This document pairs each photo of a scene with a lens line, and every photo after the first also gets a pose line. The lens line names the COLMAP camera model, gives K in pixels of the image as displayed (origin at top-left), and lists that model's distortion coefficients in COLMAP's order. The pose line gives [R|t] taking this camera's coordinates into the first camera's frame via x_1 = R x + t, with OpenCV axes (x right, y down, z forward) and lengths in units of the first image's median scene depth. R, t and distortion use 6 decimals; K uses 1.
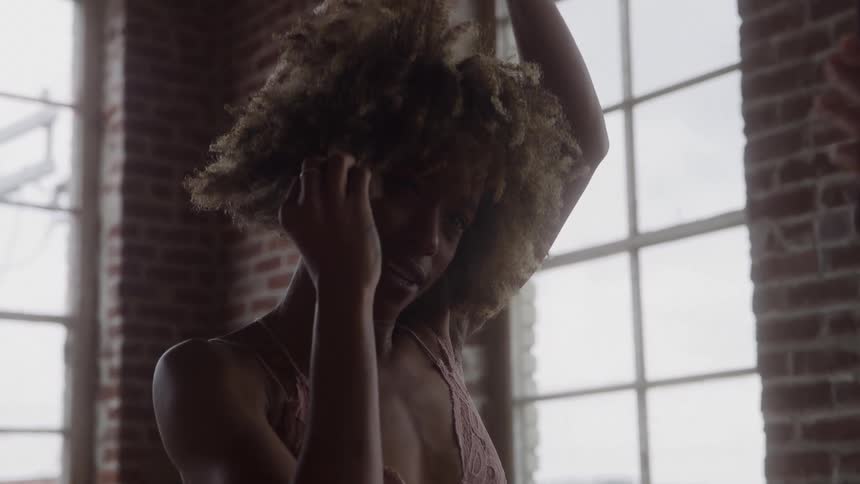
lens RADIAL K [[1627.5, 0, 430.0], [0, 1627.5, 242.0], [0, 0, 1]] dist [0.047383, 0.127885]
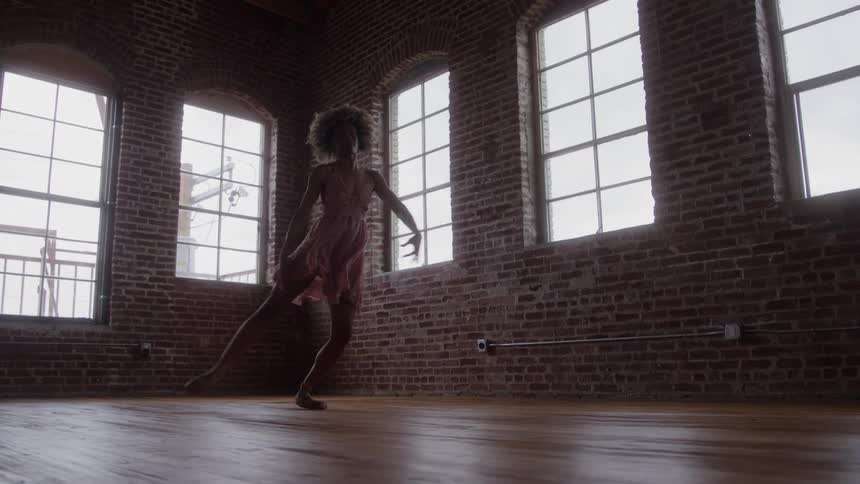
lens RADIAL K [[737.8, 0, 426.0], [0, 737.8, 243.2], [0, 0, 1]] dist [-0.117412, 0.096318]
pose [[0.996682, 0.017221, 0.079552, -0.001732], [-0.017474, 0.999844, 0.002485, 0.088284], [-0.079497, -0.003867, 0.996828, -0.520984]]
